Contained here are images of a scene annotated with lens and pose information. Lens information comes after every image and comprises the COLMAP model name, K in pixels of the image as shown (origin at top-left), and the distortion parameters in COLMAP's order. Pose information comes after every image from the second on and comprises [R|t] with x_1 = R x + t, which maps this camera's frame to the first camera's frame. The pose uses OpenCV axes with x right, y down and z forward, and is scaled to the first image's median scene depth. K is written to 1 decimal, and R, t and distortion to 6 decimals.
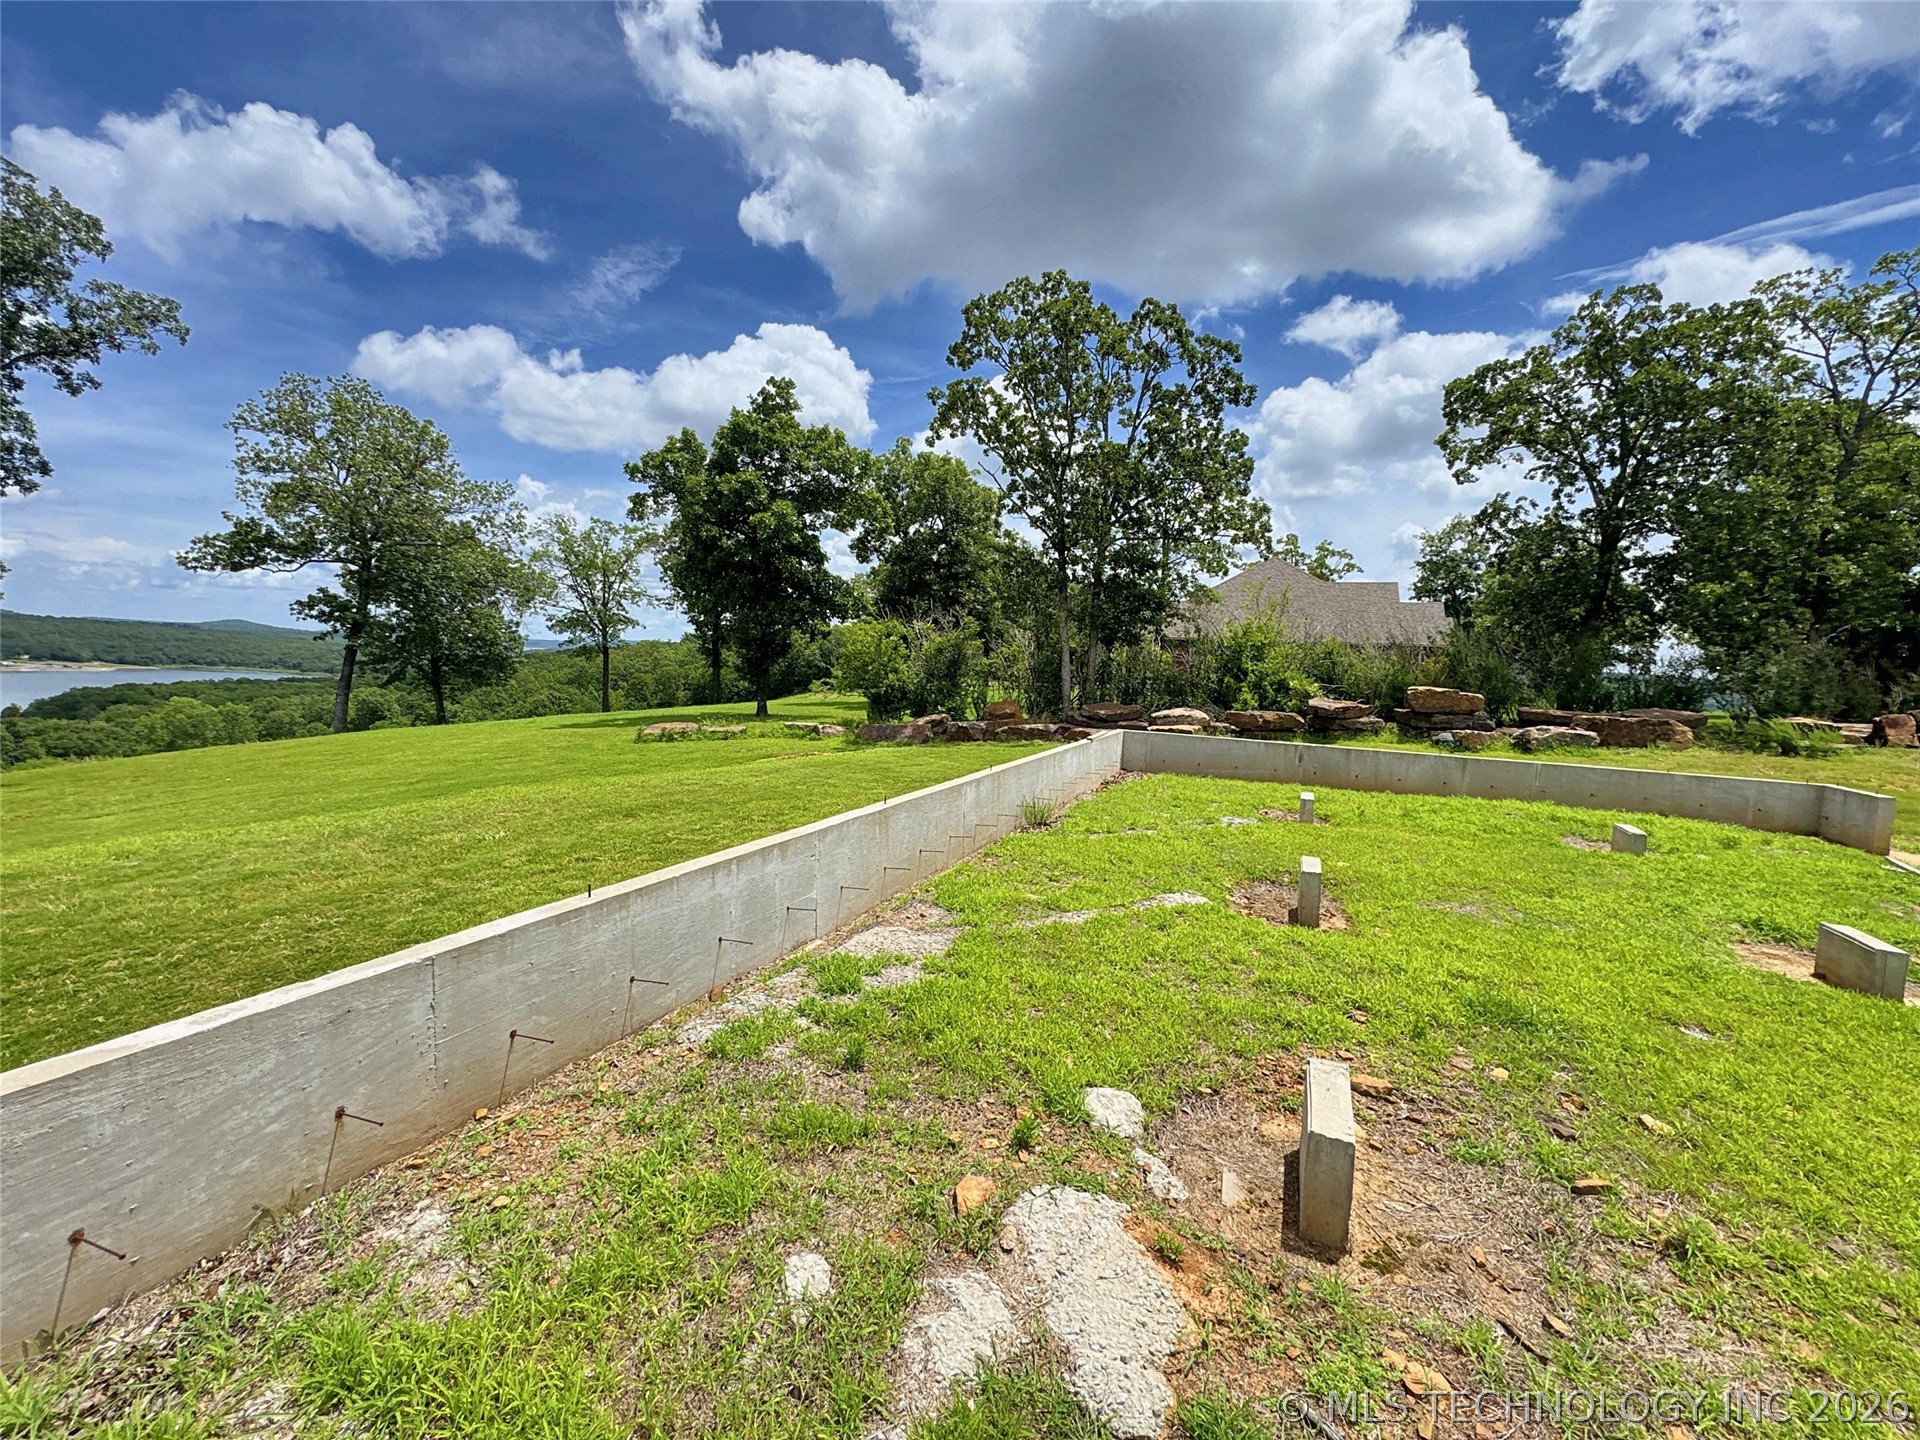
lens RADIAL K [[762.1, 0, 960.6], [0, 762.1, 719.3], [0, 0, 1]] dist [-0.001955, 0.000425]
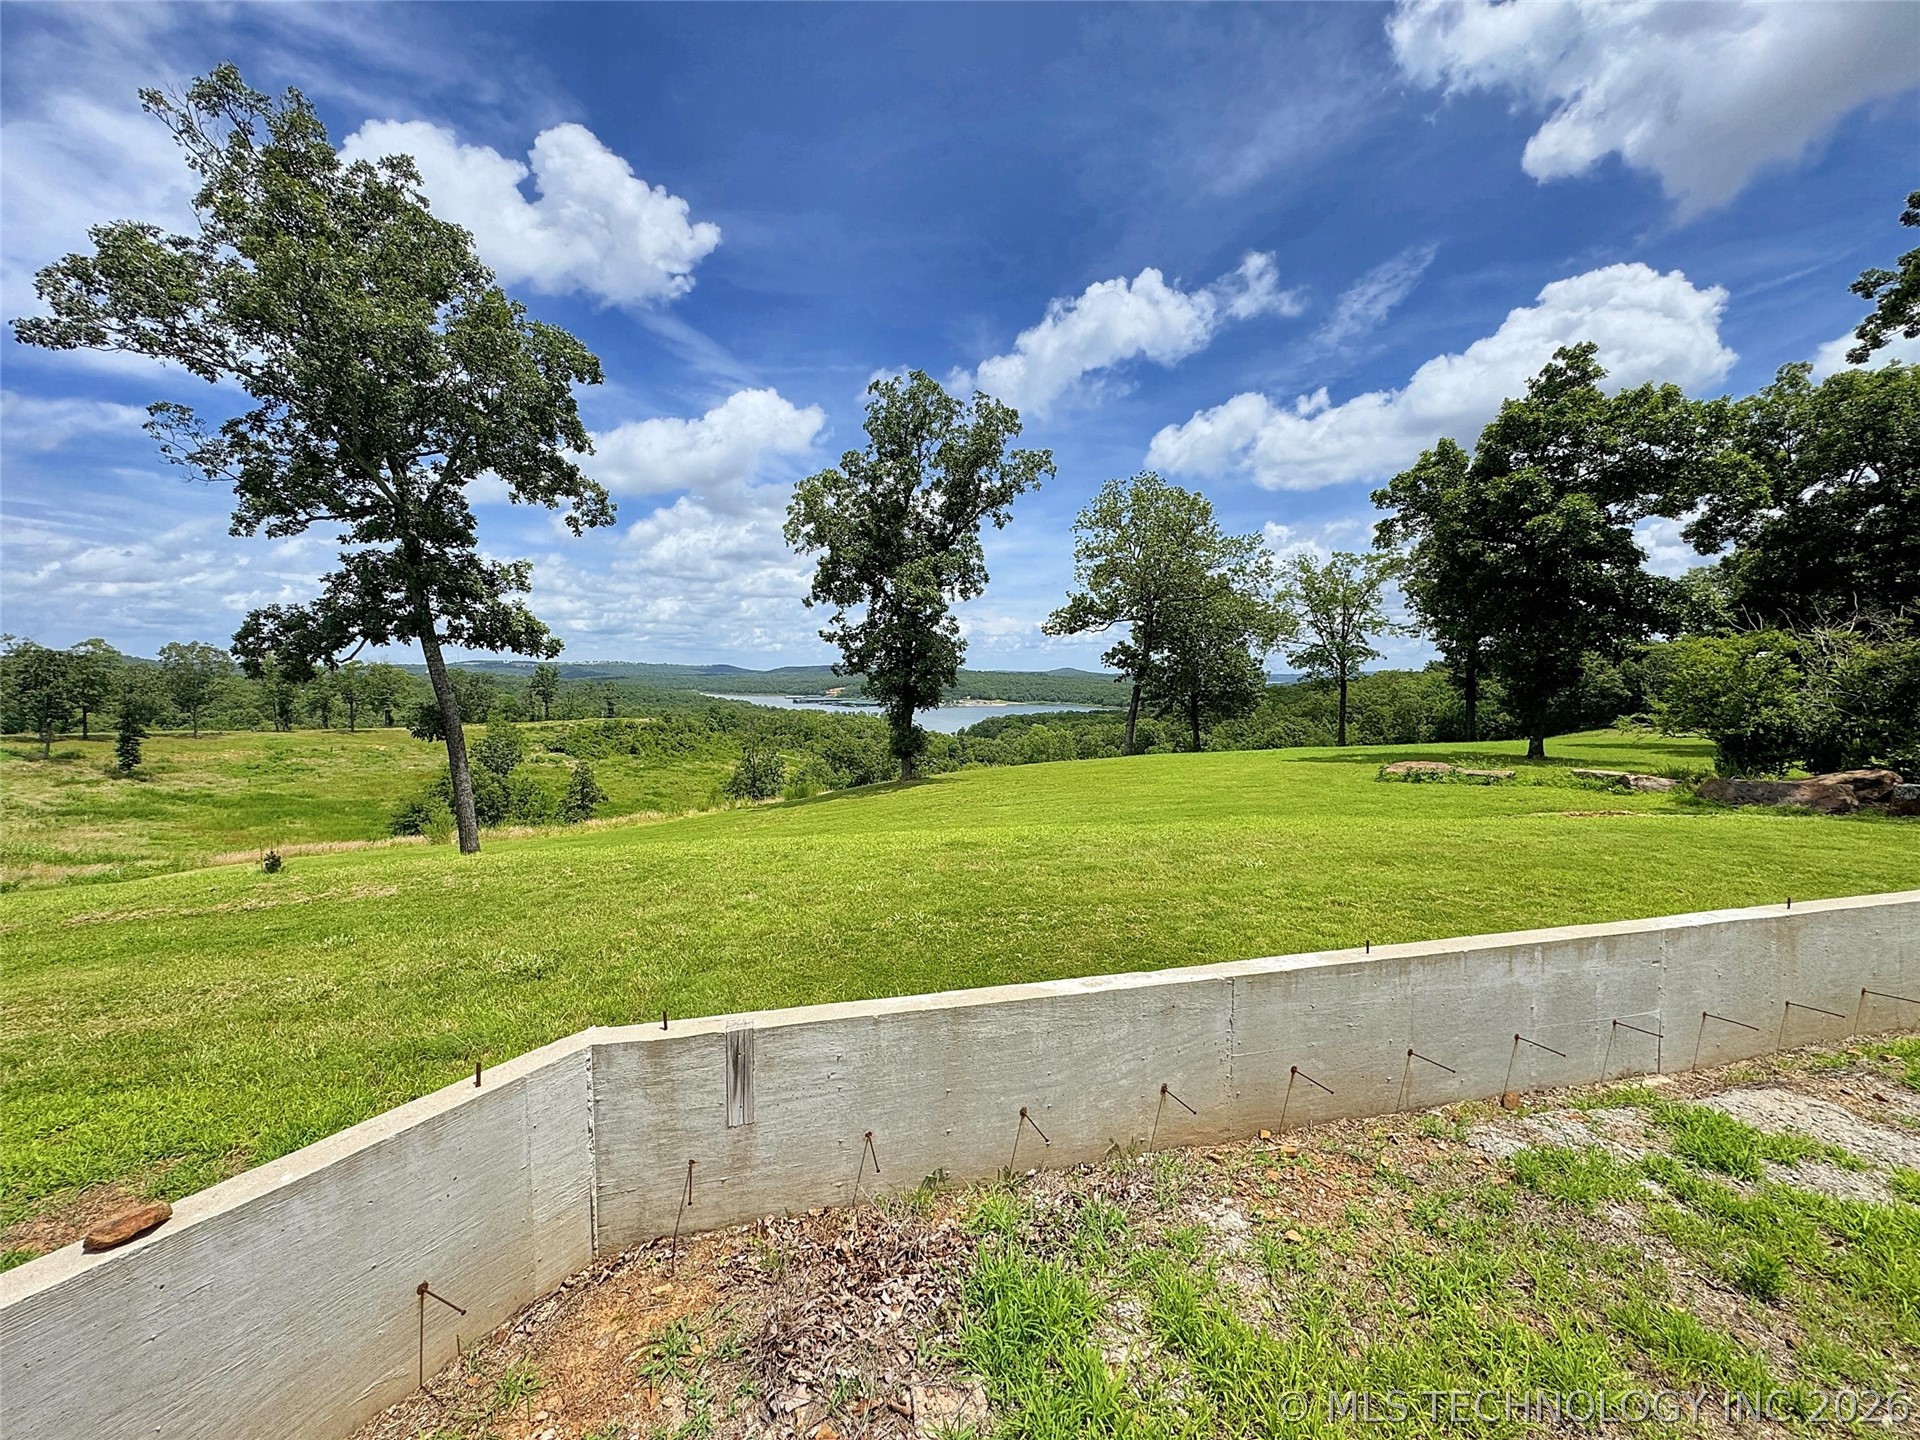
lens RADIAL K [[762.1, 0, 962.0], [0, 762.1, 719.9], [0, 0, 1]] dist [-0.001955, 0.000425]
pose [[0.624938, 0.008754, -0.780626, -0.006148], [-0.041115, 0.998918, -0.021713, -0.002627], [0.779591, 0.045664, 0.624622, -0.003213]]
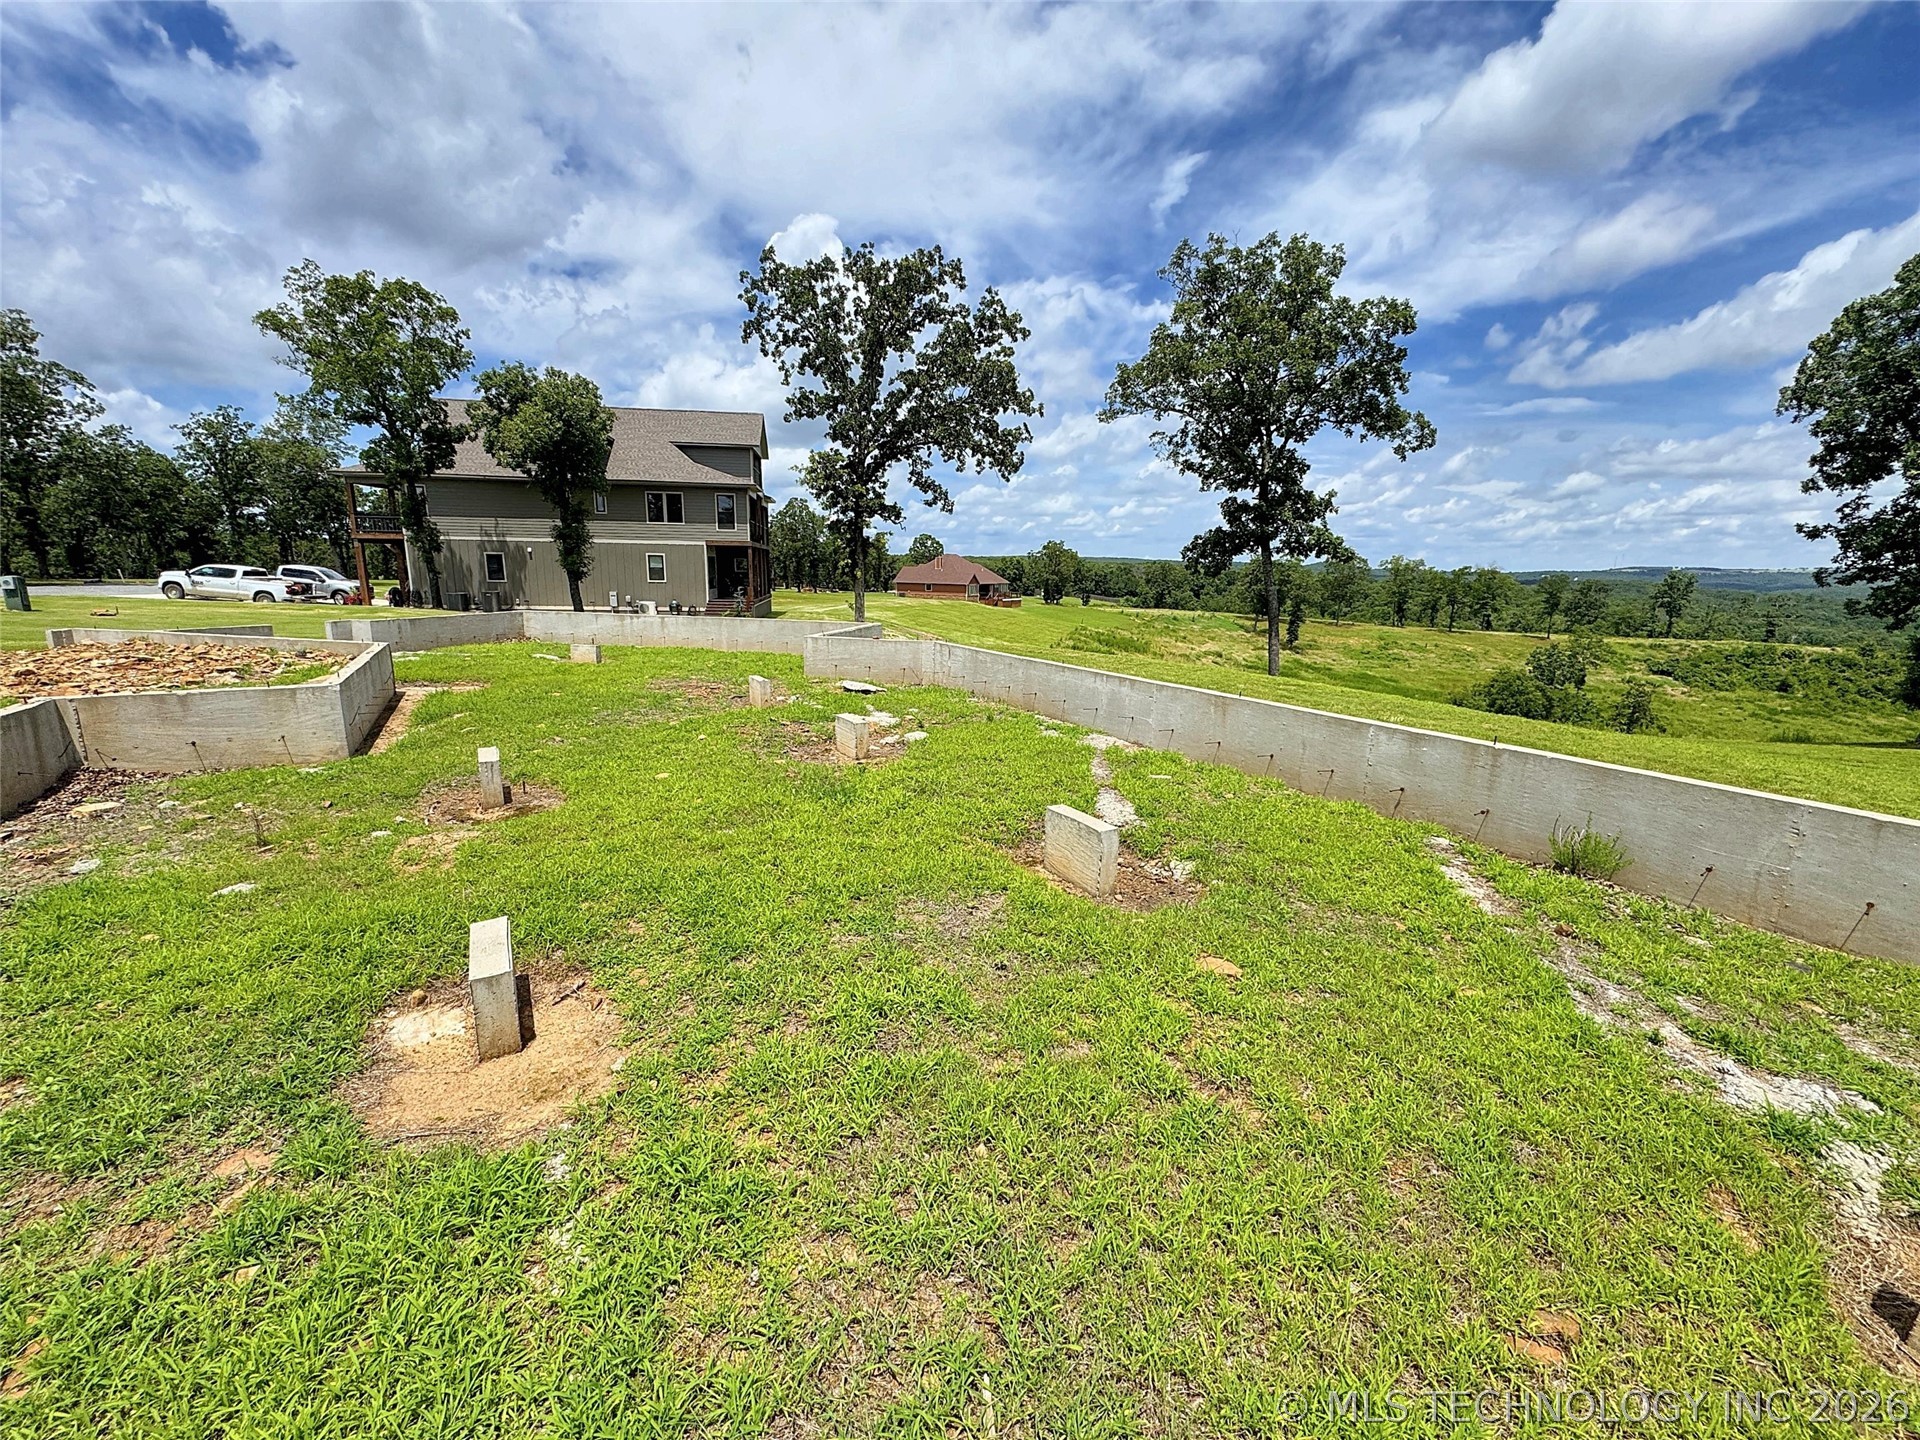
lens RADIAL K [[762.1, 0, 961.2], [0, 762.1, 719.6], [0, 0, 1]] dist [-0.001955, 0.000425]
pose [[-0.571681, 0.109836, -0.813091, 0.234266], [-0.106650, 0.972644, 0.206374, -0.012052], [0.813515, 0.204697, -0.544328, 0.265055]]
